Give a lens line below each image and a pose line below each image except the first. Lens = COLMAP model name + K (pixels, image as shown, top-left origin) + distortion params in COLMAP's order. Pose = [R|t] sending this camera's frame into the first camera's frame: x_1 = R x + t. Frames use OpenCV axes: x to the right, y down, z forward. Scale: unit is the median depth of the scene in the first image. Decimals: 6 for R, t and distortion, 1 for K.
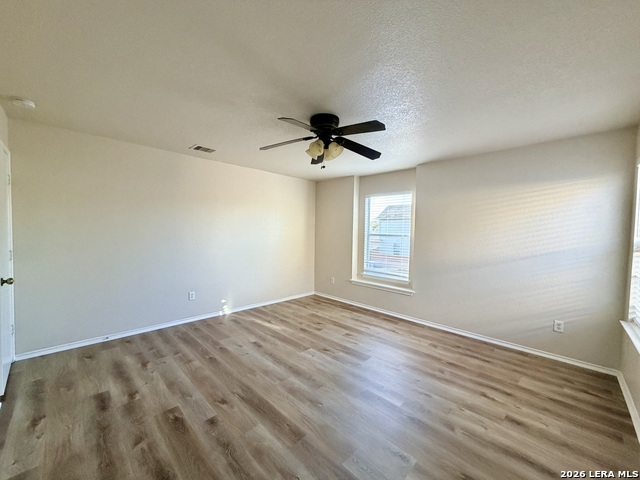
lens RADIAL K [[253.8, 0, 305.3], [0, 253.8, 241.2], [0, 0, 1]] dist [-0.001188, 0.000377]
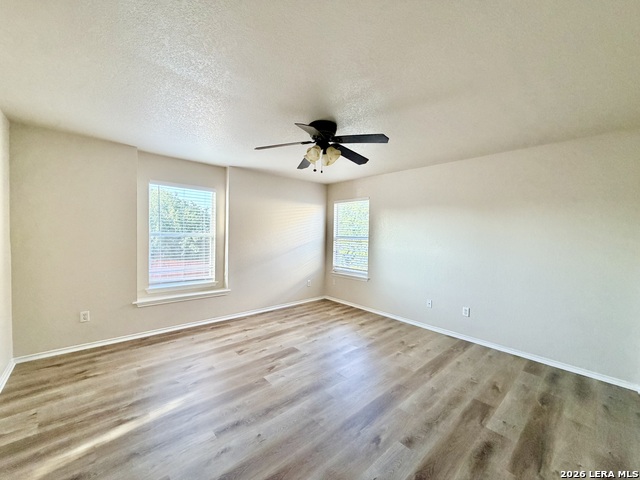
lens RADIAL K [[253.8, 0, 330.7], [0, 253.8, 242.0], [0, 0, 1]] dist [-0.001188, 0.000377]
pose [[0.012575, -0.051407, 0.998599, -0.778237], [0.021385, 0.998463, 0.051131, -0.049909], [-0.999692, 0.020712, 0.013655, 0.772399]]
